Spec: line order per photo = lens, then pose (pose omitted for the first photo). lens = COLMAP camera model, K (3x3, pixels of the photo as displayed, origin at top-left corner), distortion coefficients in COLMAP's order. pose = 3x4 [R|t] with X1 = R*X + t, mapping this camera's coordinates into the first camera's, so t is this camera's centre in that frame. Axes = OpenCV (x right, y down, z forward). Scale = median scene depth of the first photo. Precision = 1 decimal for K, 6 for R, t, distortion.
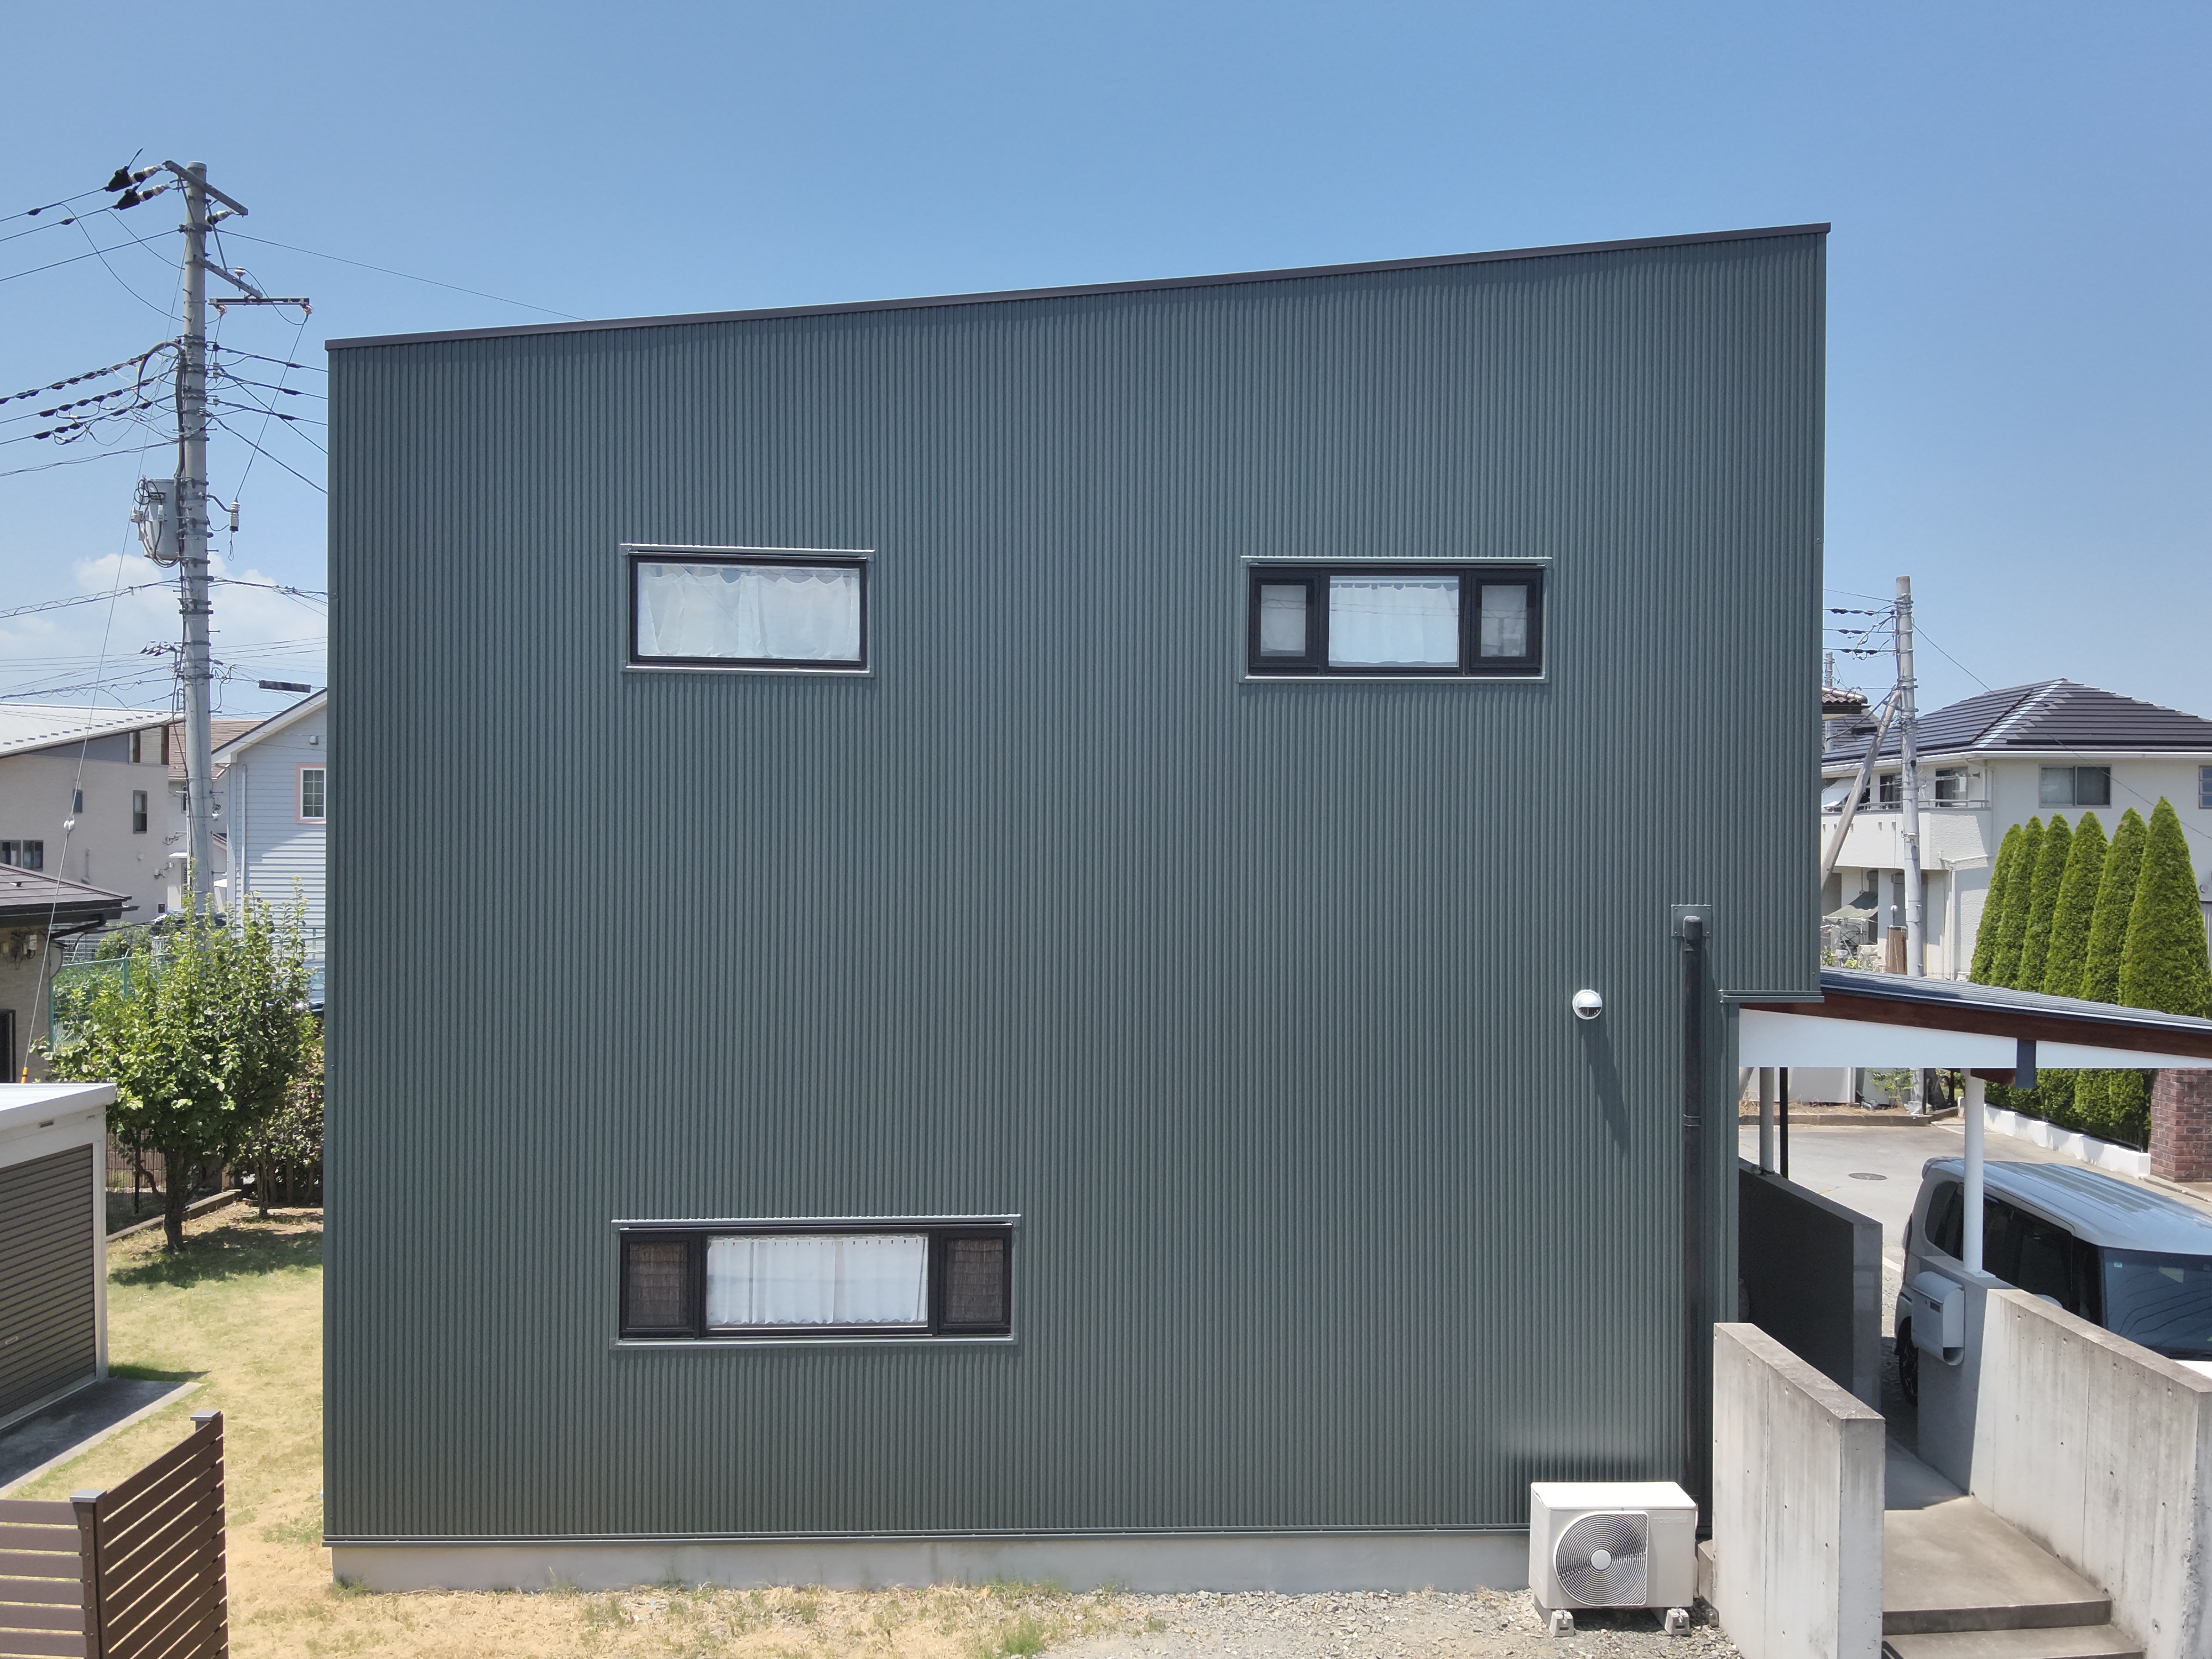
lens RADIAL K [[1533.4, 0, 1156.3], [0, 1533.4, 832.1], [0, 0, 1]] dist [0.041335, -0.101178]
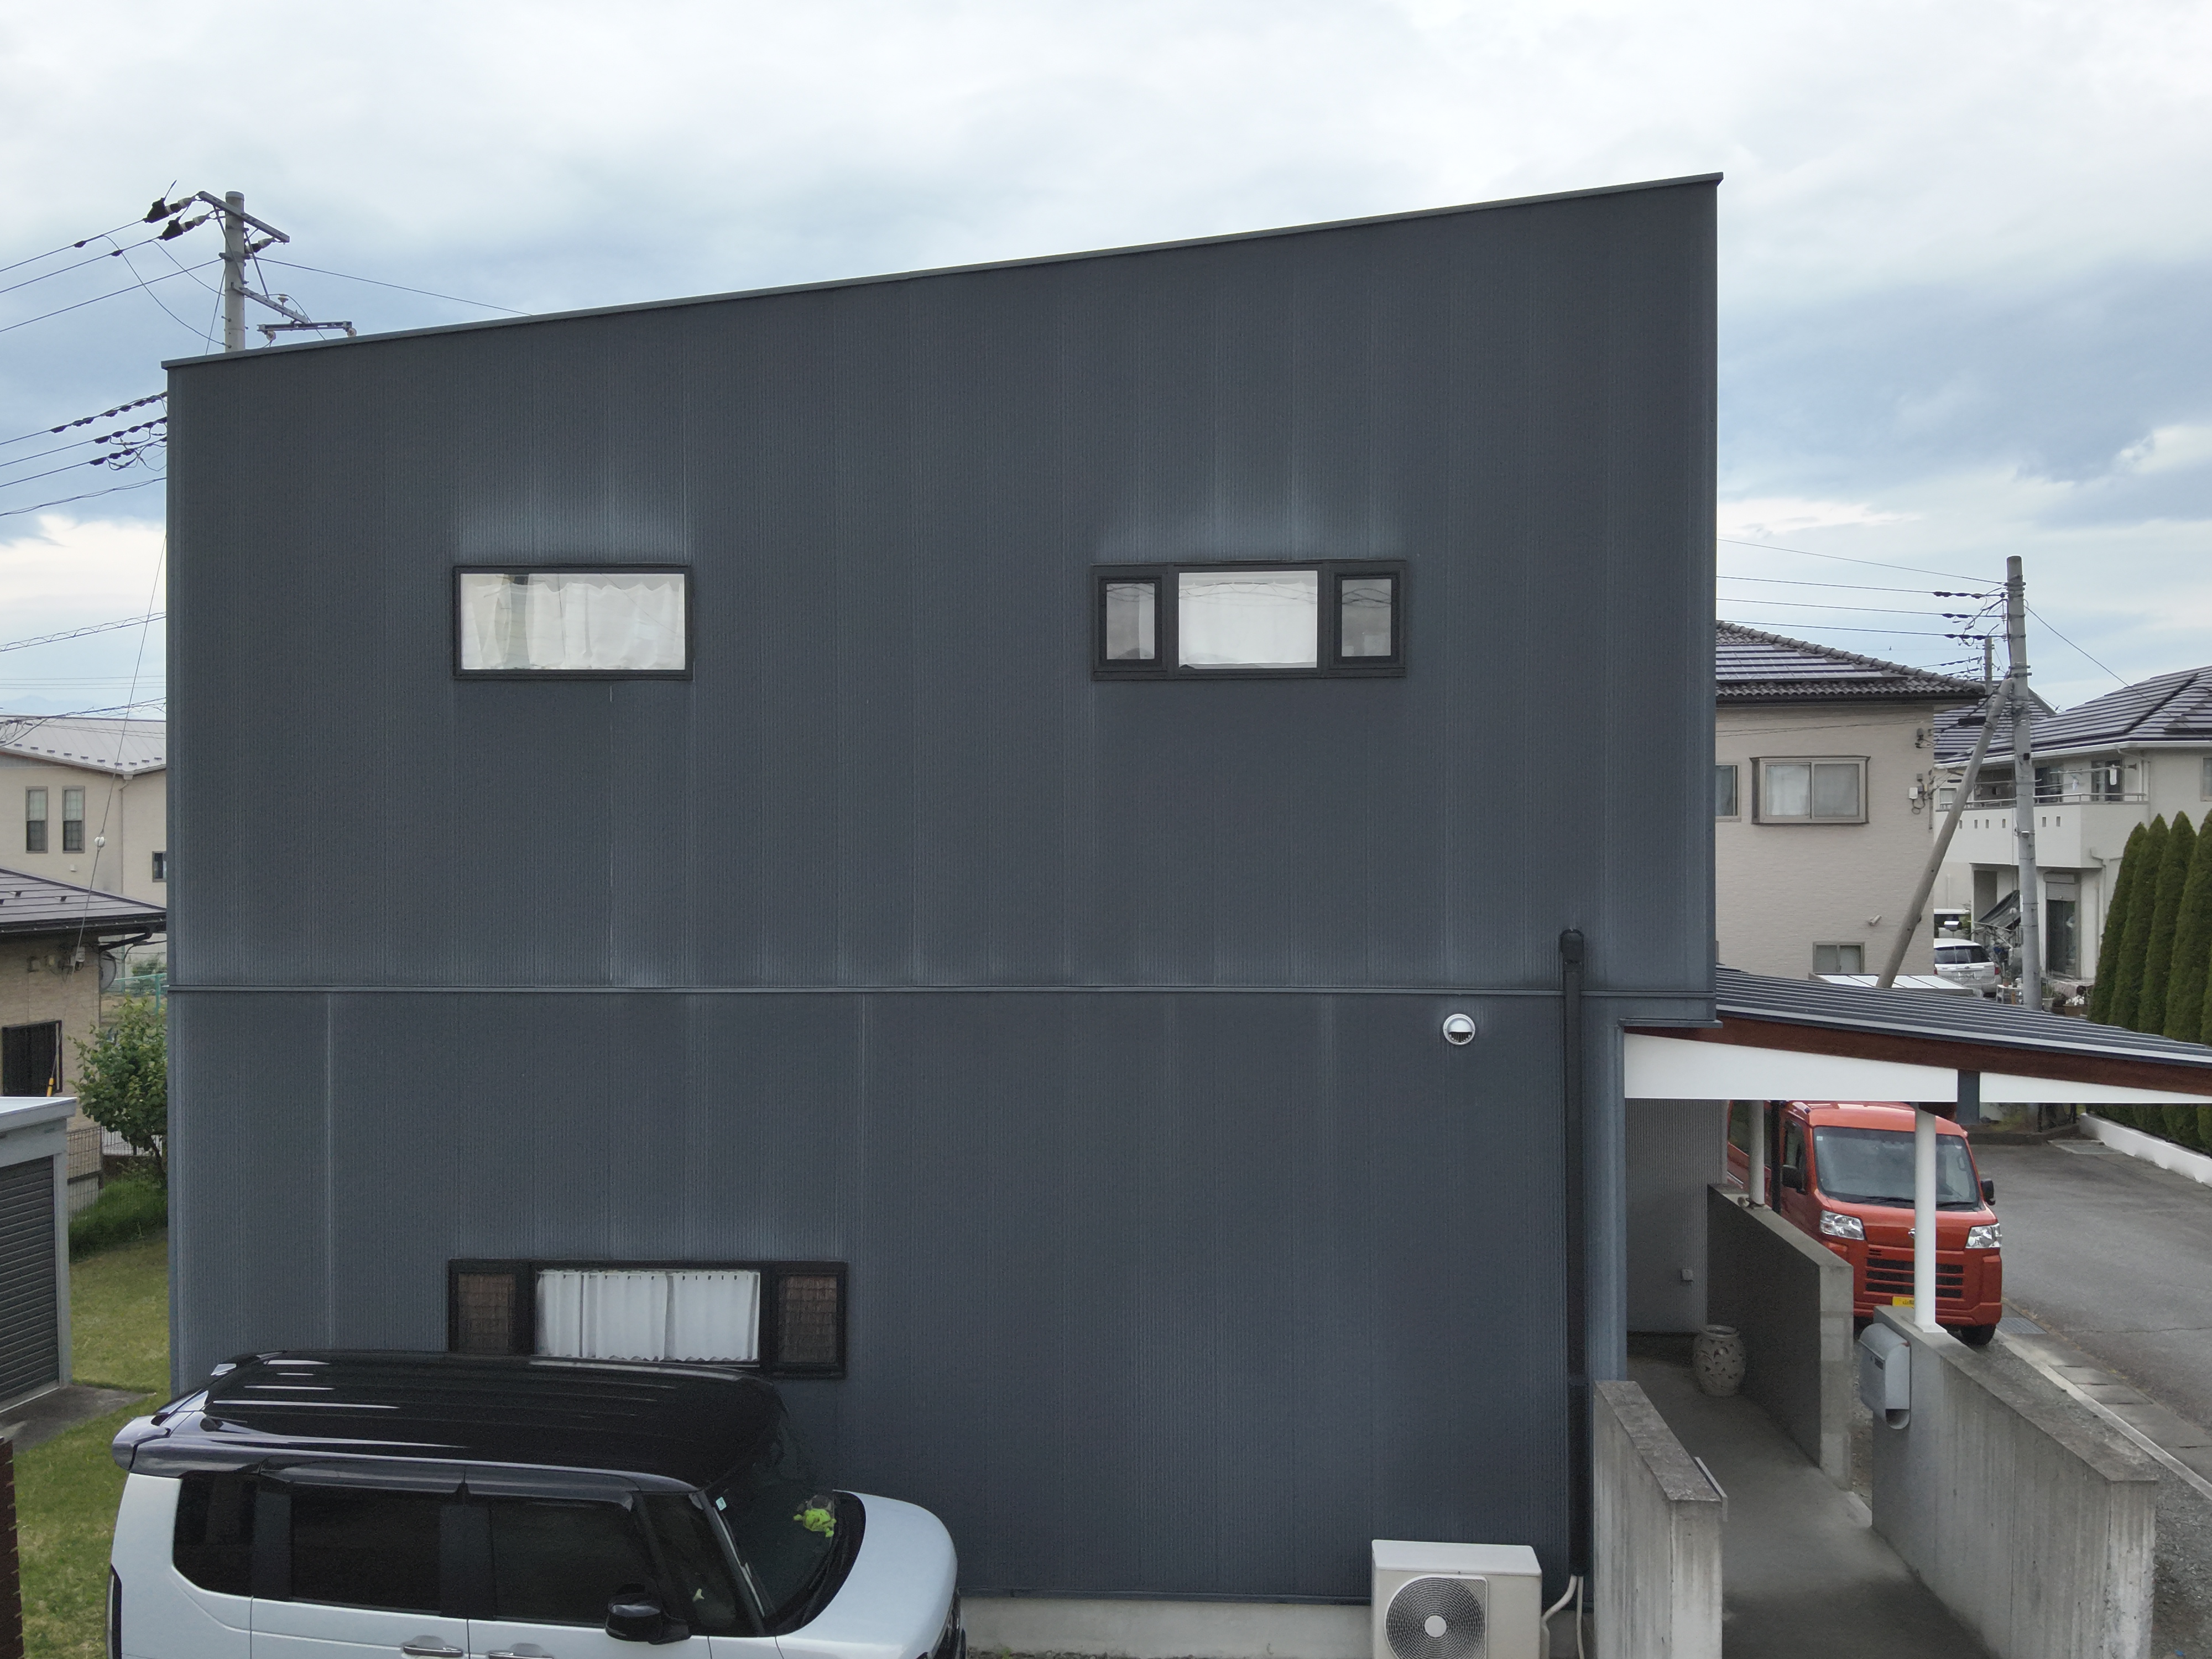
lens RADIAL K [[1563.5, 0, 1148.6], [0, 1563.5, 826.7], [0, 0, 1]] dist [0.007906, -0.065344]
pose [[0.995932, -0.008975, -0.089659, 0.122199], [0.008584, 0.999952, -0.004751, -0.005086], [0.089698, 0.003962, 0.995961, 0.035295]]
